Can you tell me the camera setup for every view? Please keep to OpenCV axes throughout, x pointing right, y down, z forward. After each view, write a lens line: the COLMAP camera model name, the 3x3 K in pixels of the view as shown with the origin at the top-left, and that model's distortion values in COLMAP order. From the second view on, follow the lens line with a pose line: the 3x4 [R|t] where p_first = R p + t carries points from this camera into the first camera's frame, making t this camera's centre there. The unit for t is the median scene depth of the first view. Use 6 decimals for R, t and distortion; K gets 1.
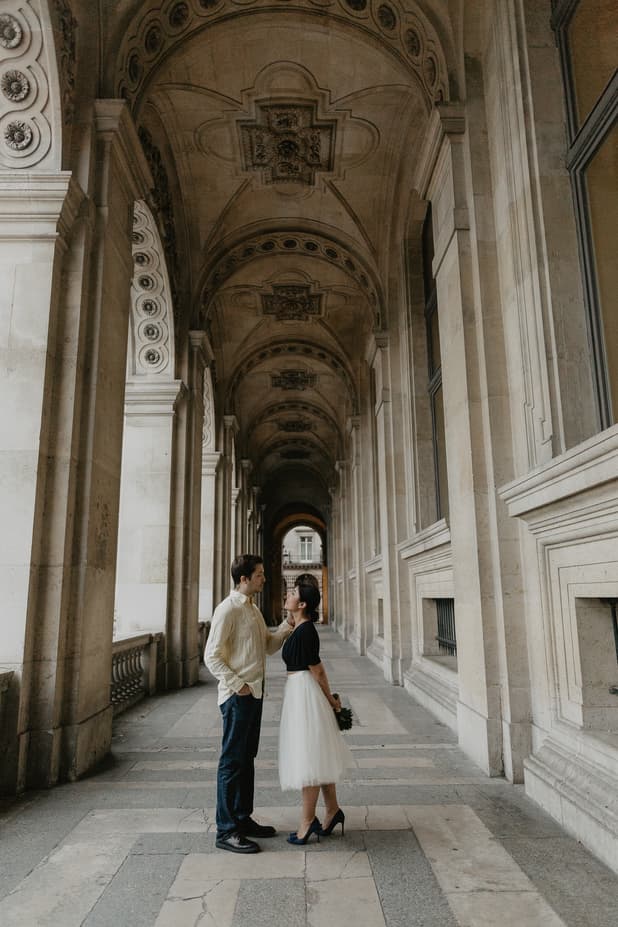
lens RADIAL K [[625.9, 0, 307.3], [0, 625.9, 467.2], [0, 0, 1]] dist [-0.002934, -0.000001]
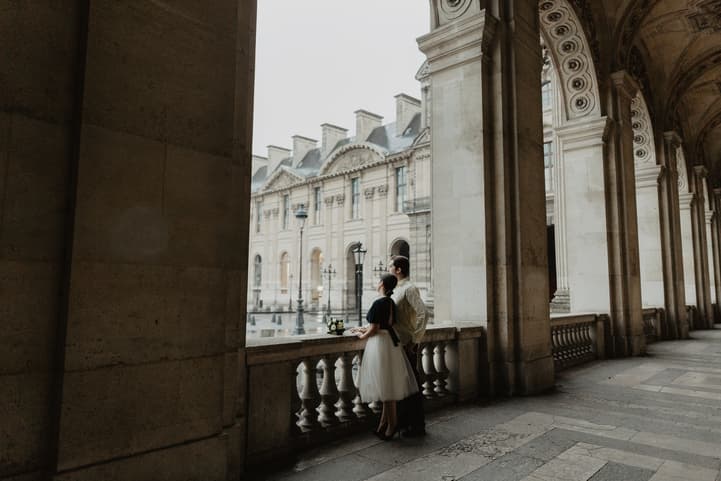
lens RADIAL K [[486.8, 0, 358.1], [0, 486.8, 238.3], [0, 0, 1]] dist [-0.002934, -0.000001]
pose [[0.726333, -0.057130, -0.684964, 0.106393], [0.125161, 0.990872, 0.050075, -0.119751], [0.675851, -0.122102, 0.726854, -0.609172]]
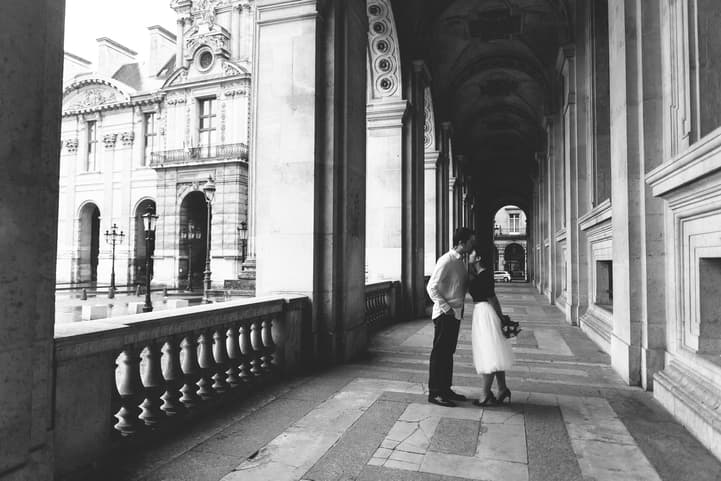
lens RADIAL K [[486.8, 0, 358.1], [0, 486.8, 238.3], [0, 0, 1]] dist [-0.002934, -0.000001]
pose [[0.950564, 0.003218, -0.310511, 0.028408], [0.045976, 0.987467, 0.150981, -0.008066], [0.307105, -0.157793, 0.938503, -0.073192]]
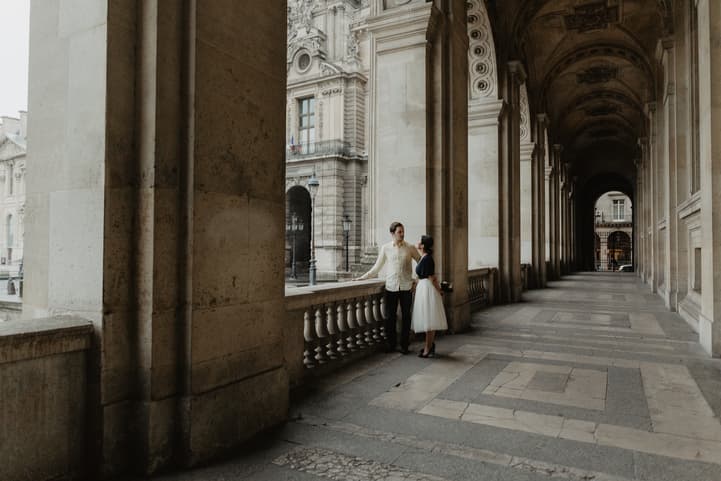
lens RADIAL K [[486.8, 0, 358.1], [0, 486.8, 238.3], [0, 0, 1]] dist [-0.002934, -0.000001]
pose [[0.877670, 0.002329, -0.479259, 0.050157], [0.084643, 0.983516, 0.159786, -0.033877], [0.471731, -0.180805, 0.863006, -0.210283]]
